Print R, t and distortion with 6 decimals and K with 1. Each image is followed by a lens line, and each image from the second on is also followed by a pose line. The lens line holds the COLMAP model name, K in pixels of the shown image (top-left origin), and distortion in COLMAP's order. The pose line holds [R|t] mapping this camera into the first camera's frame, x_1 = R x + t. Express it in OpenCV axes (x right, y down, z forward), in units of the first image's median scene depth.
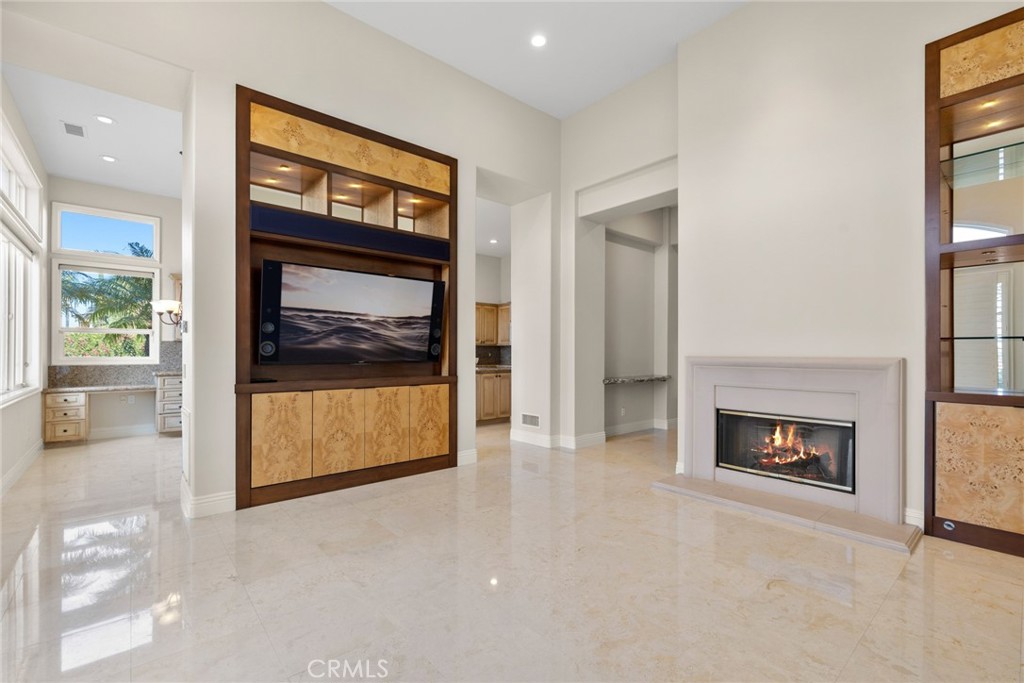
lens RADIAL K [[435.5, 0, 507.0], [0, 435.5, 357.2], [0, 0, 1]] dist [-0.000739, 0.000188]
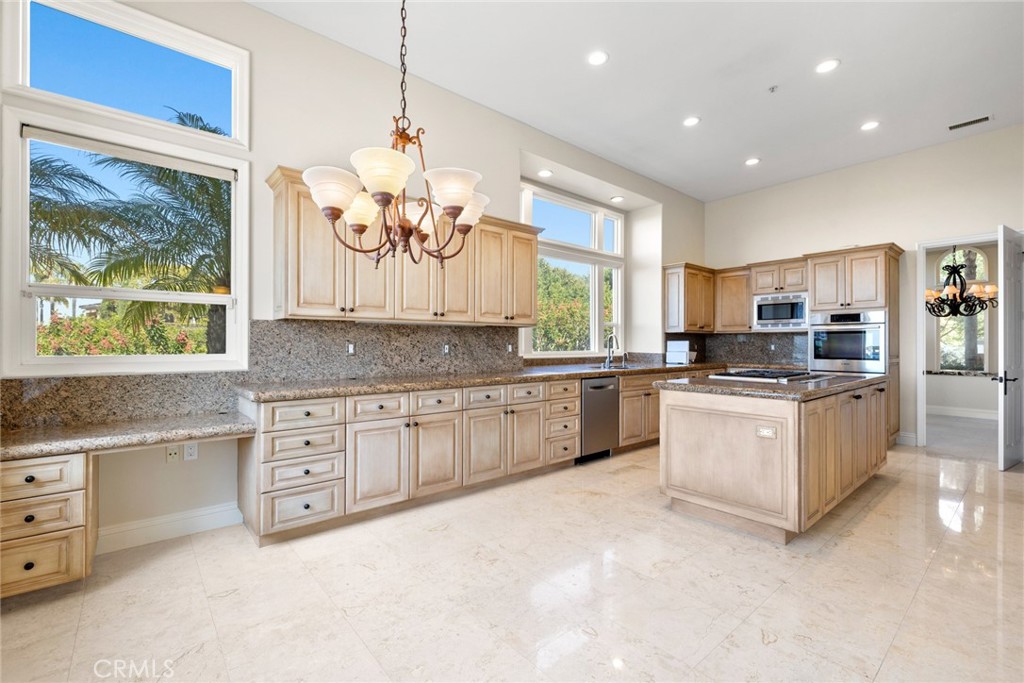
lens RADIAL K [[435.5, 0, 507.3], [0, 435.5, 347.4], [0, 0, 1]] dist [-0.000739, 0.000188]
pose [[0.999956, -0.003700, -0.008630, -0.570806], [0.003670, 0.999987, -0.003500, -0.006081], [0.008643, 0.003469, 0.999957, 0.595500]]
